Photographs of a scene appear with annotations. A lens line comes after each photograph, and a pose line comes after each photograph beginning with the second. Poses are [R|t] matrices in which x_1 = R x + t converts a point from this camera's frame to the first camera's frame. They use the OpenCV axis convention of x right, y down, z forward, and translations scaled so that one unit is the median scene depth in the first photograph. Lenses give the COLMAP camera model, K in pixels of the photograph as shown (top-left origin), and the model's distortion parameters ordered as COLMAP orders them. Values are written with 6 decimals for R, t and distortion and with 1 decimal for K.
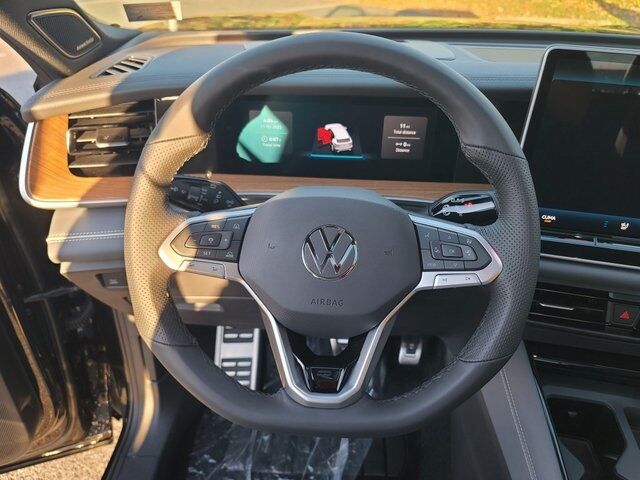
lens RADIAL K [[472.5, 0, 320.8], [0, 472.5, 235.6], [0, 0, 1]] dist [0.043431, -0.071109]
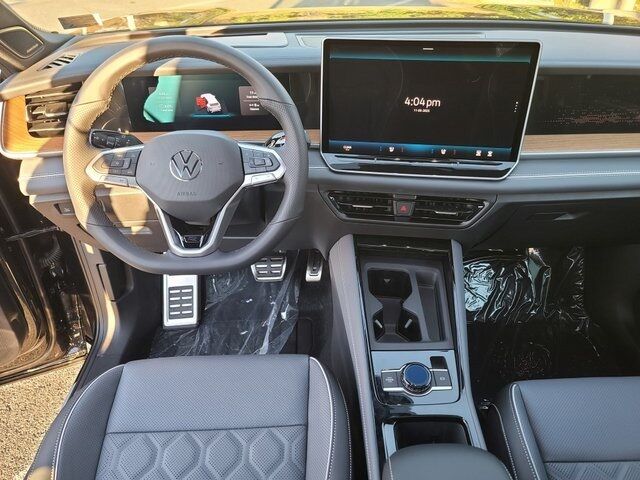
lens RADIAL K [[460.0, 0, 320.0], [0, 460.0, 240.0], [0, 0, 1]] dist [0.077488, -0.097723]
pose [[0.996739, -0.067383, 0.044396, 0.302141], [0.065302, 0.996769, 0.046764, 0.190846], [-0.047404, -0.043712, 0.997919, -0.536367]]
